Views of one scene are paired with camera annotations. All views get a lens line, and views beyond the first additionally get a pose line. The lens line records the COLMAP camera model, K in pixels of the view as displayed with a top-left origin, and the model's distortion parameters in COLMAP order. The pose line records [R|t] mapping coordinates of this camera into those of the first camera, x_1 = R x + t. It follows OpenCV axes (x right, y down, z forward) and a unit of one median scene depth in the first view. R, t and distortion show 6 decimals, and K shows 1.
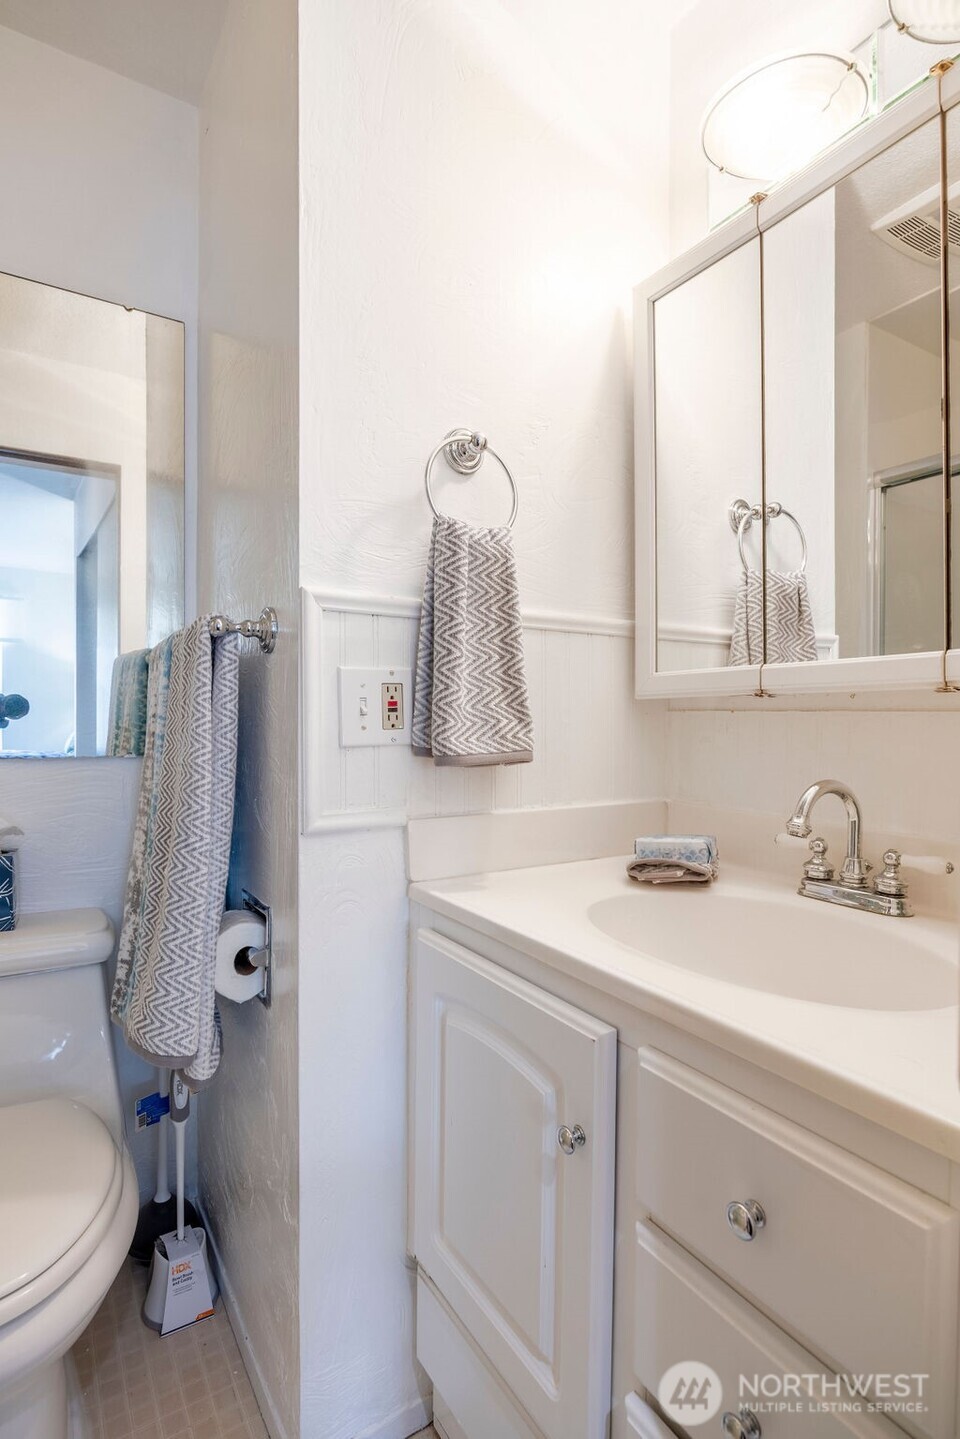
lens RADIAL K [[746.7, 0, 473.8], [0, 746.7, 724.8], [0, 0, 1]] dist [-0.001209, -0.000129]
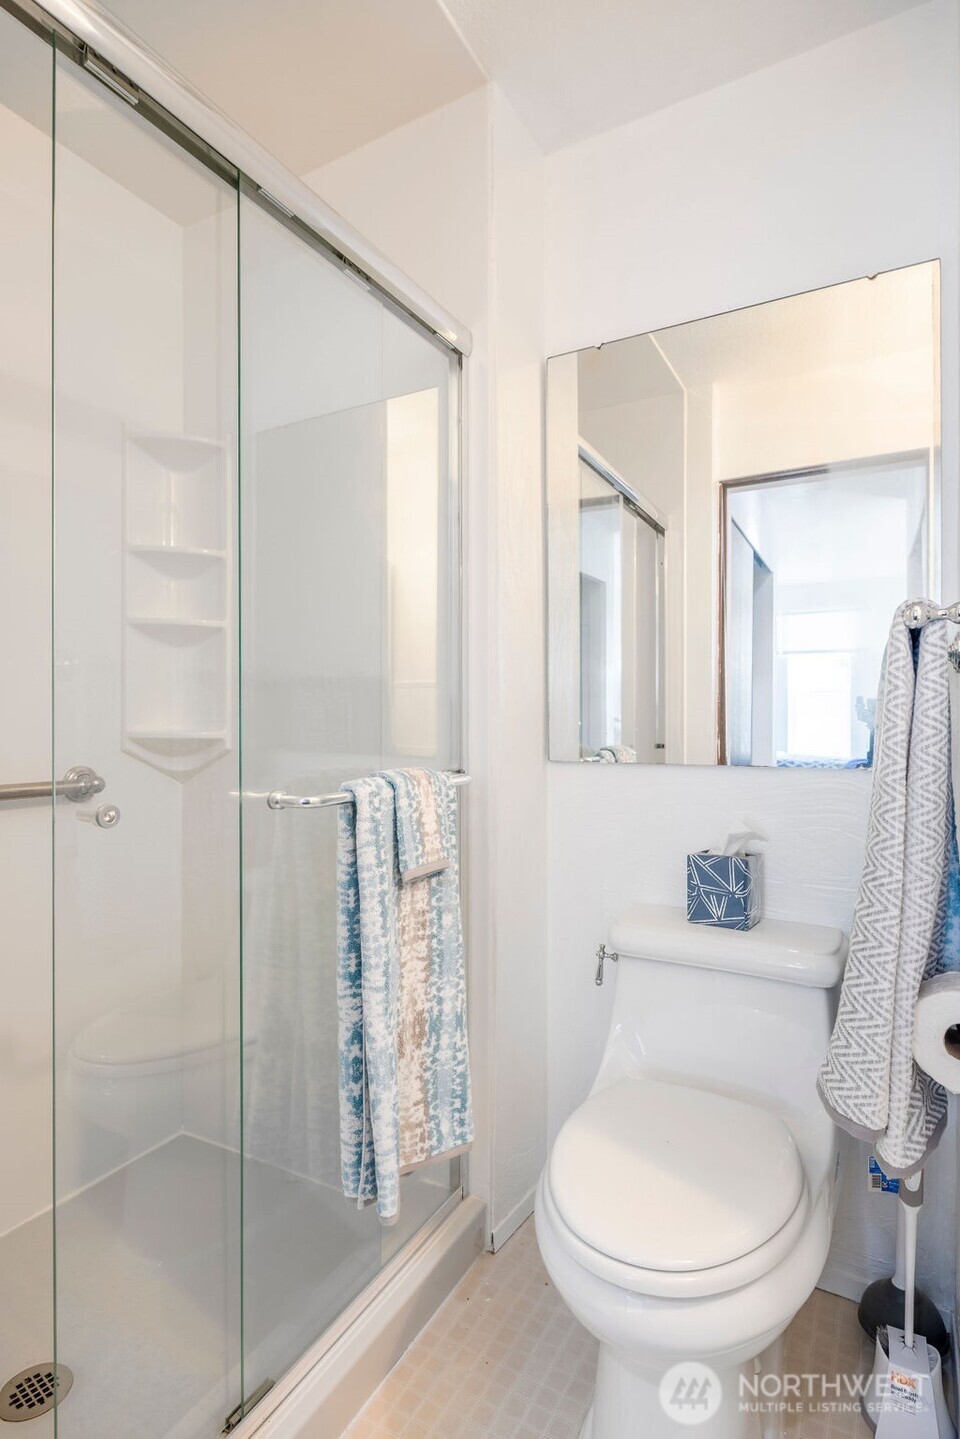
lens RADIAL K [[746.7, 0, 473.8], [0, 746.7, 724.8], [0, 0, 1]] dist [-0.001209, -0.000129]
pose [[0.464849, -0.006172, -0.885369, 0.154528], [-0.002276, 0.999964, -0.008166, -0.005019], [0.885387, 0.005811, 0.464818, 0.202220]]
